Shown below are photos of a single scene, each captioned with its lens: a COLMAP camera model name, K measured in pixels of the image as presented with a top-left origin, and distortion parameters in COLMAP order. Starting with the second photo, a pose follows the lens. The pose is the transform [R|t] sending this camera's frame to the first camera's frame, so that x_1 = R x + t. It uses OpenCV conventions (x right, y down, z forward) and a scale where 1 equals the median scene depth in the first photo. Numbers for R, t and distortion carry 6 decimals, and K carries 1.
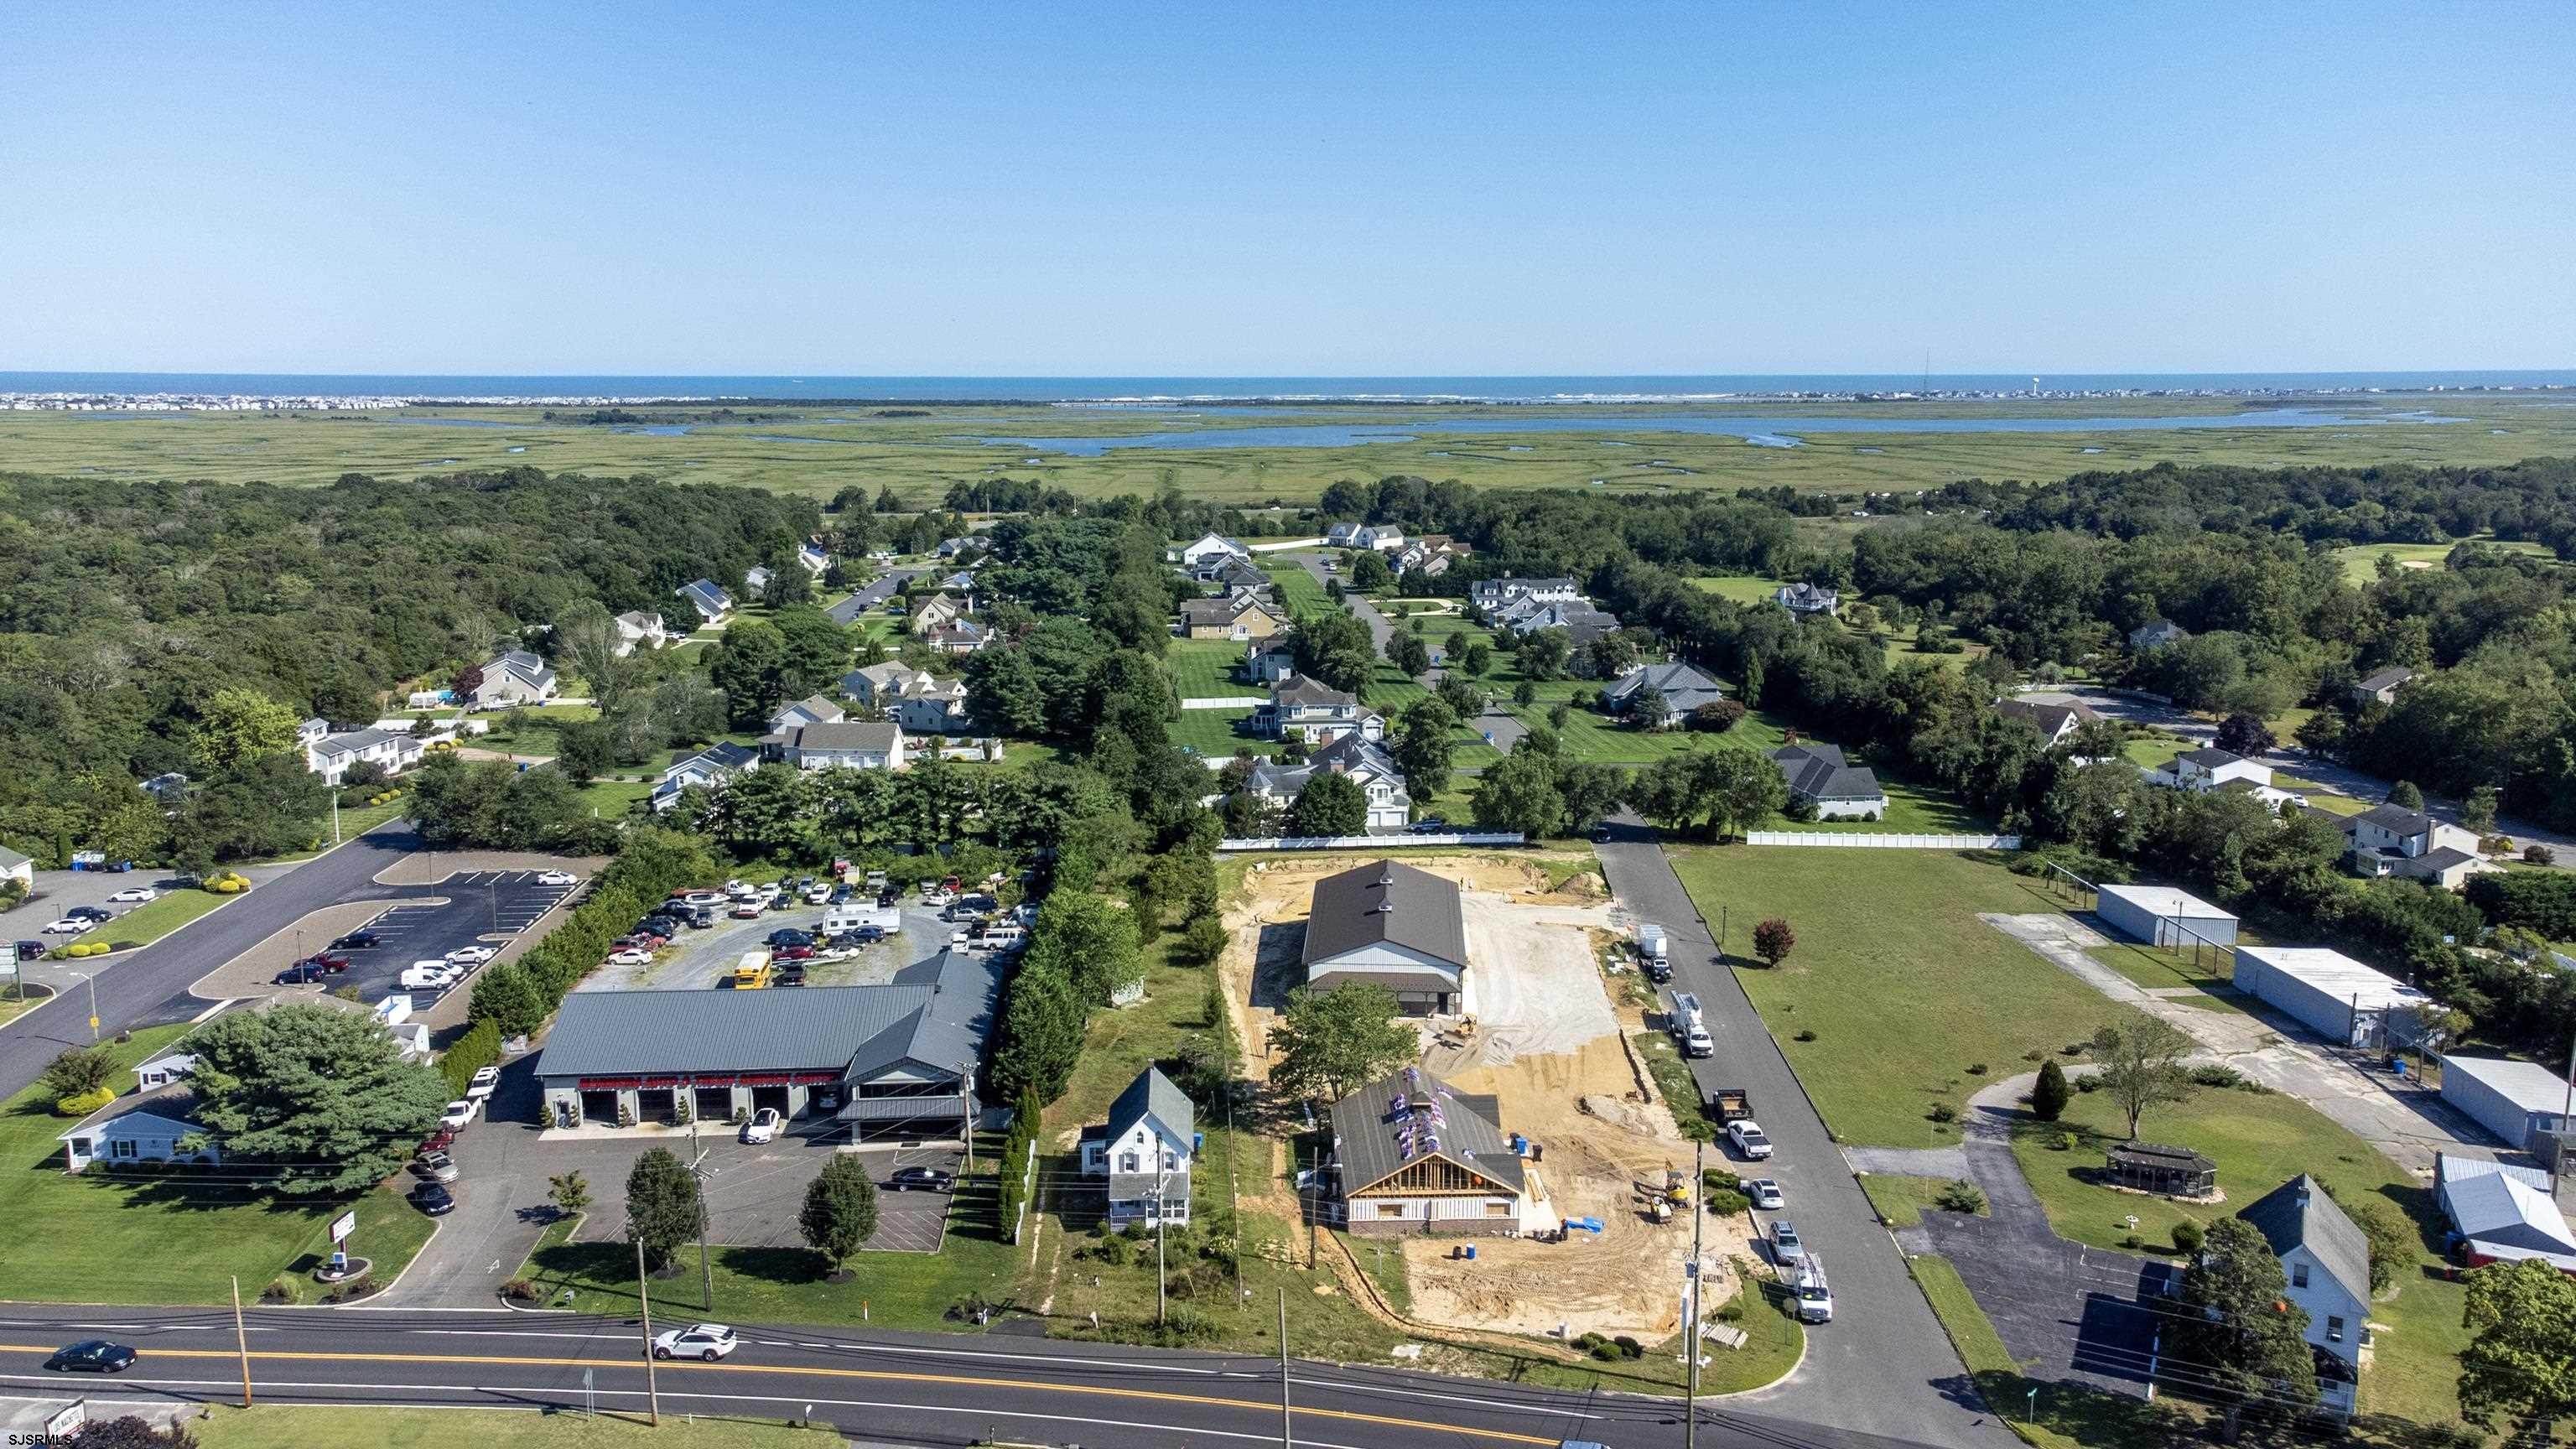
lens RADIAL K [[1941.3, 0, 1288.0], [0, 1941.3, 724.5], [0, 0, 1]] dist [0.039673, 0.041163]
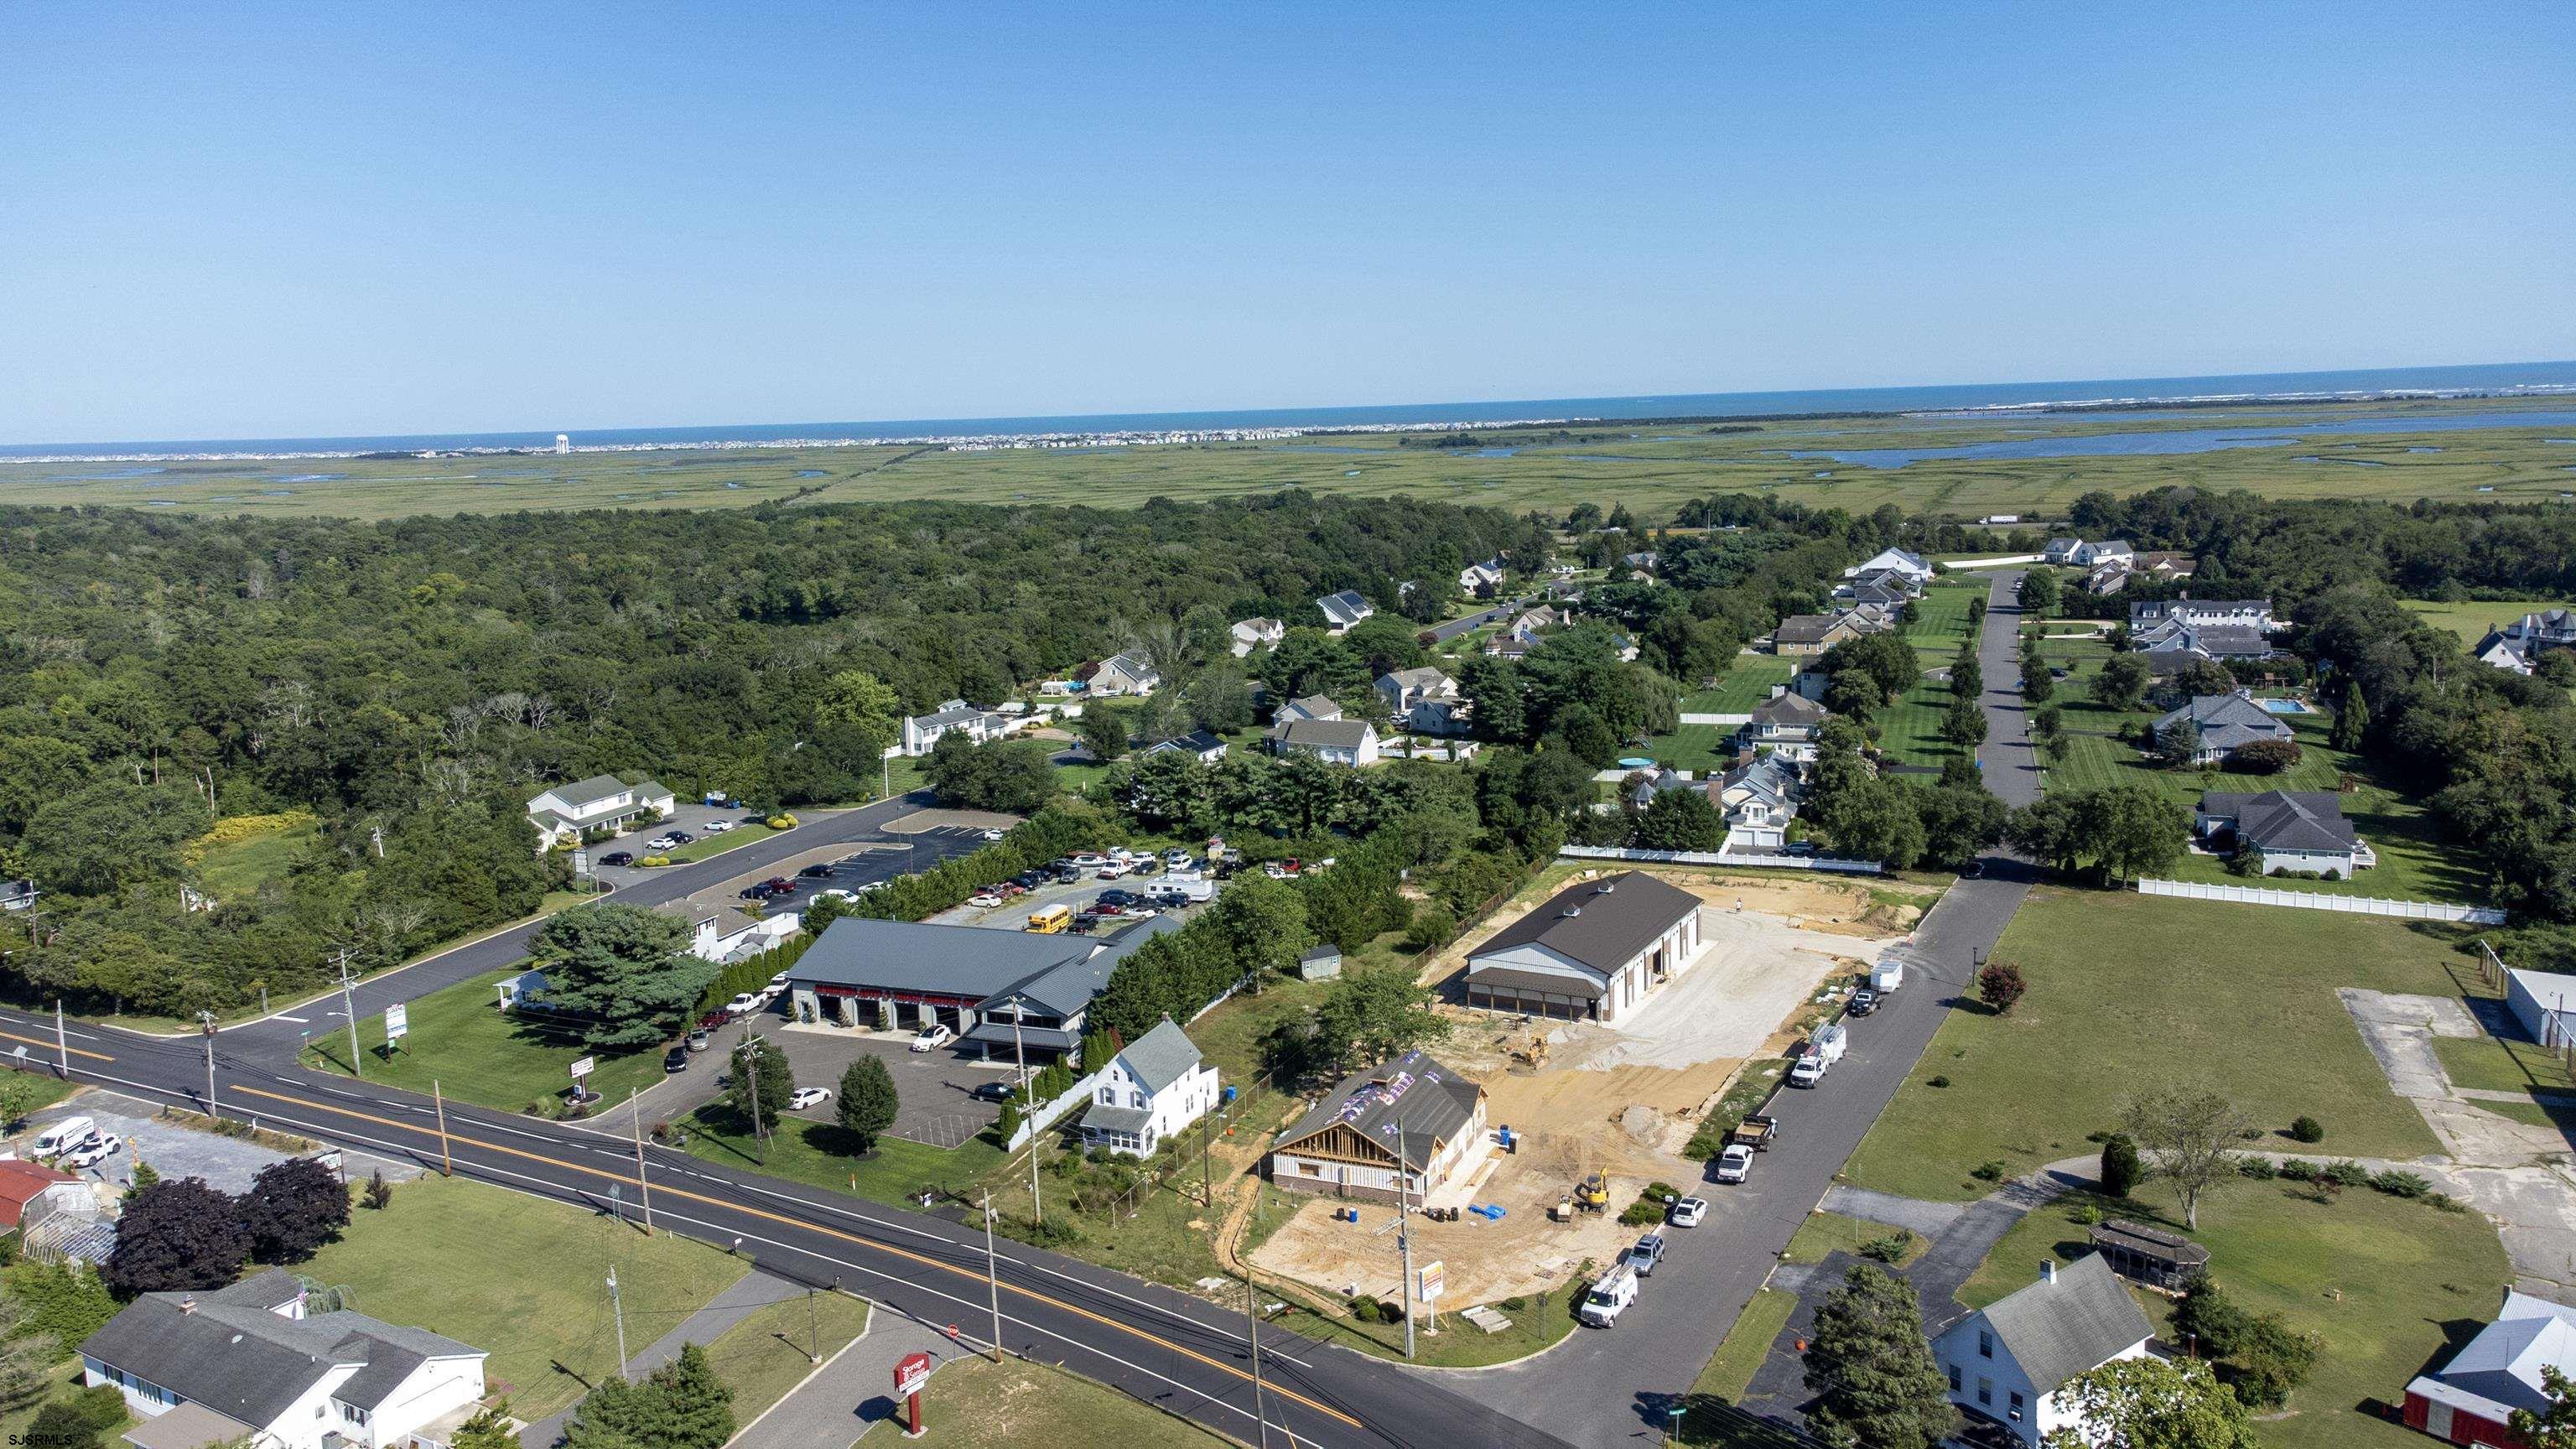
lens RADIAL K [[1922.6, 0, 1288.0], [0, 1922.6, 724.5], [0, 0, 1]] dist [0.056514, 0.009854]
pose [[0.904139, 0.043685, -0.424999, 0.261455], [-0.046697, 0.998904, 0.003333, -0.001435], [0.424679, 0.016833, 0.905187, 0.006930]]
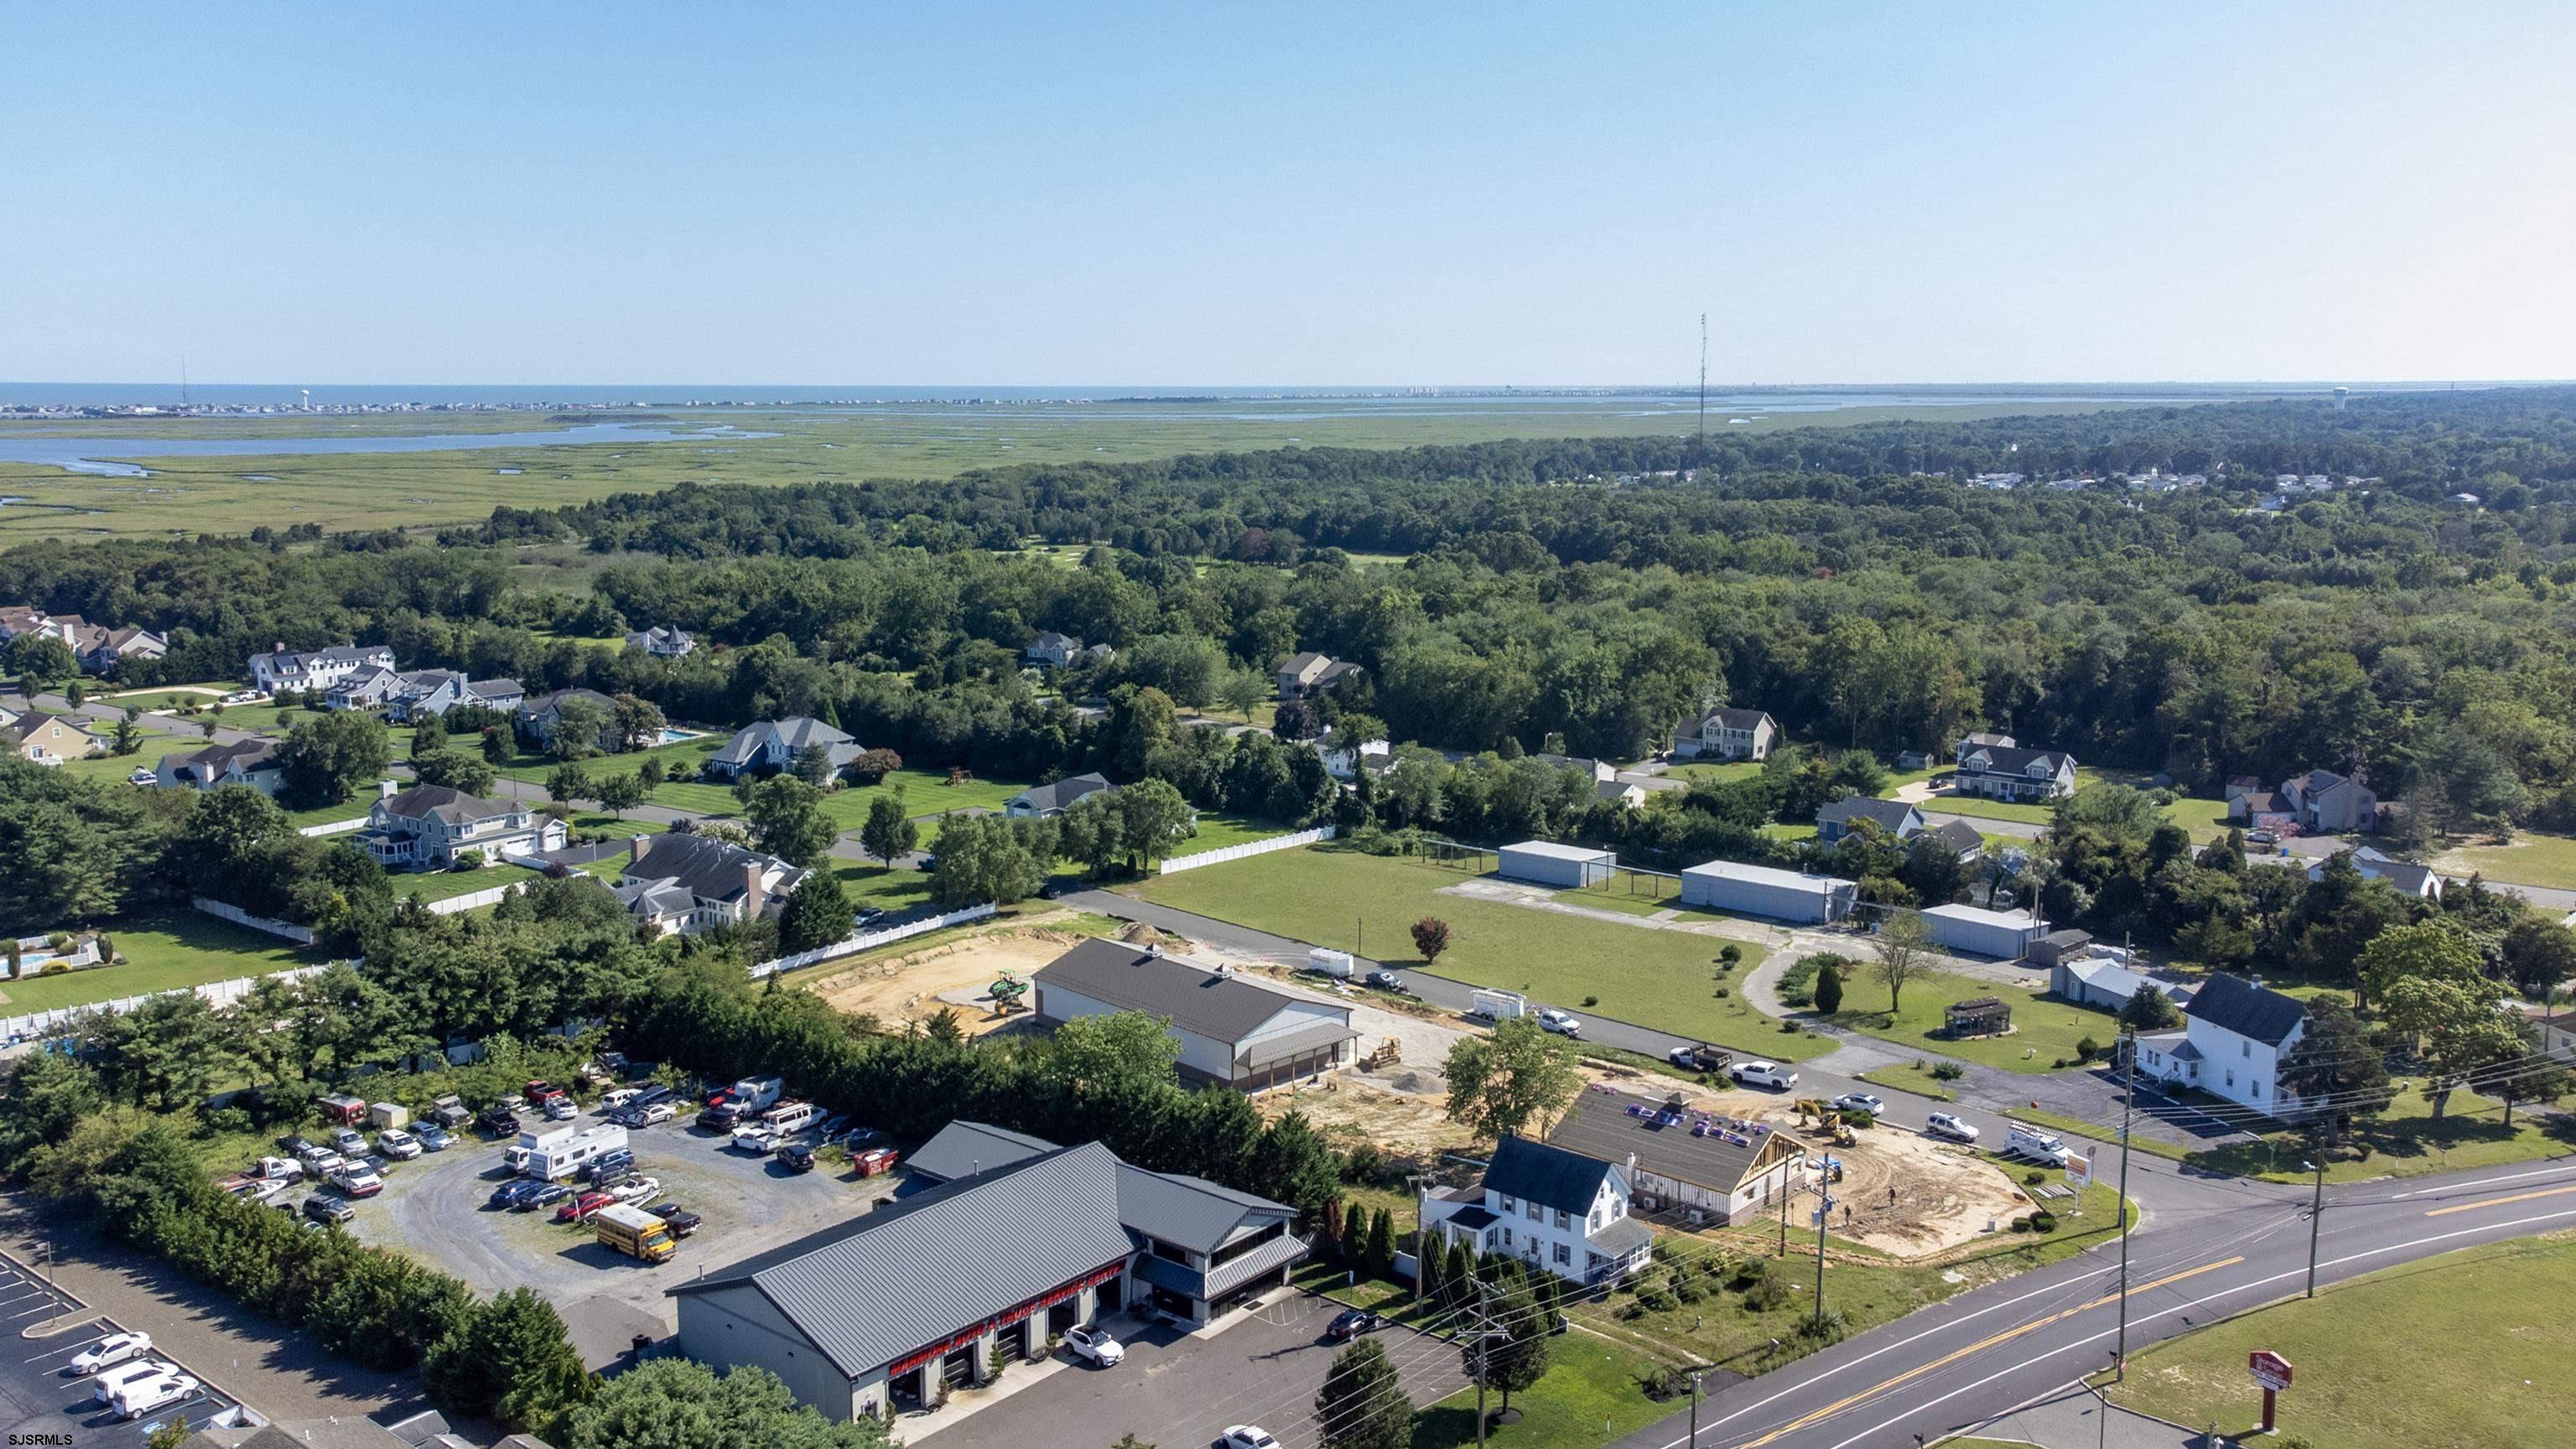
lens RADIAL K [[2133.5, 0, 1288.0], [0, 2133.5, 724.5], [0, 0, 1]] dist [0.049864, 0.007597]
pose [[0.689682, -0.117943, 0.714443, -0.507878], [0.132390, 0.990554, 0.035723, -0.047213], [-0.711907, 0.069947, 0.698781, 0.174219]]
